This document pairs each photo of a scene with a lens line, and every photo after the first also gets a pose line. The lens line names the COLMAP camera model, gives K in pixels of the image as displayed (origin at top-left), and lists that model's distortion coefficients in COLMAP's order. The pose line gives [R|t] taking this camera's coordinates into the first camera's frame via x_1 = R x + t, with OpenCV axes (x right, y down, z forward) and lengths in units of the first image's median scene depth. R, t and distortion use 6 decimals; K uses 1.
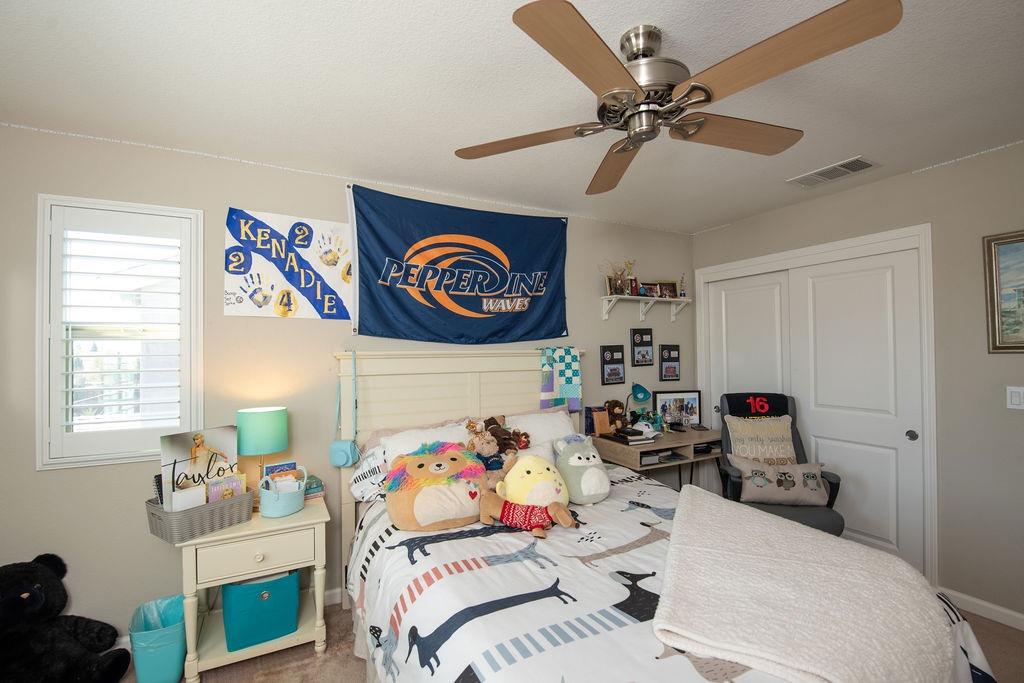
lens RADIAL K [[428.8, 0, 513.6], [0, 428.8, 345.4], [0, 0, 1]] dist [-0.028020, -0.000098]
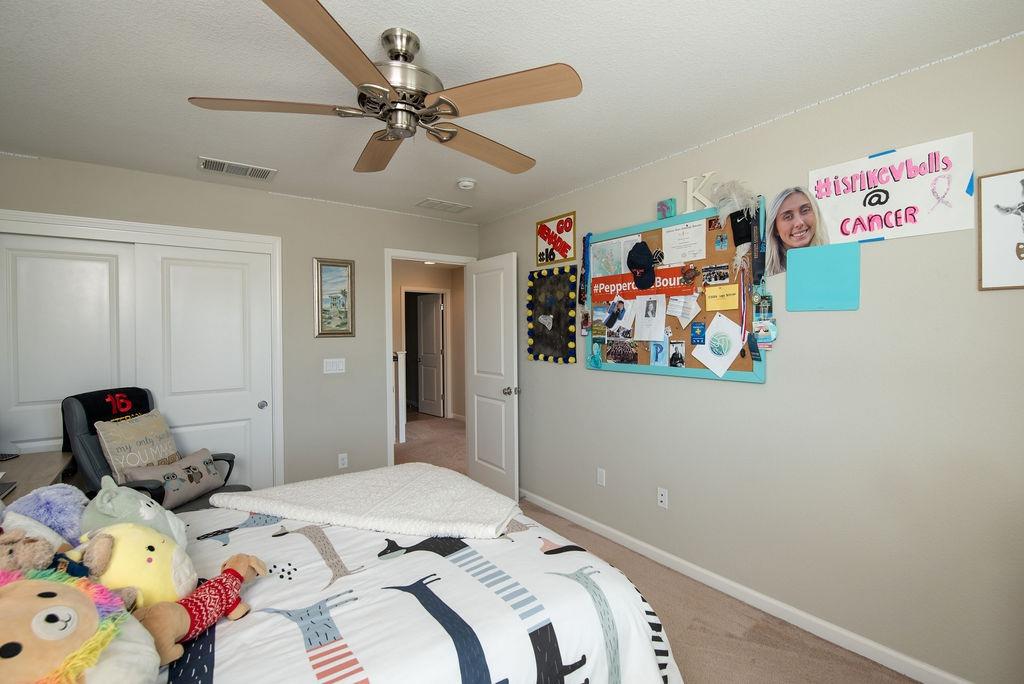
lens RADIAL K [[449.6, 0, 505.4], [0, 449.6, 341.5], [0, 0, 1]] dist [0.000193, -0.010332]
pose [[-0.116473, -0.011849, 0.993123, -0.697036], [-0.004615, 0.999924, 0.011389, 0.015370], [-0.993183, -0.003257, -0.116519, 0.699116]]
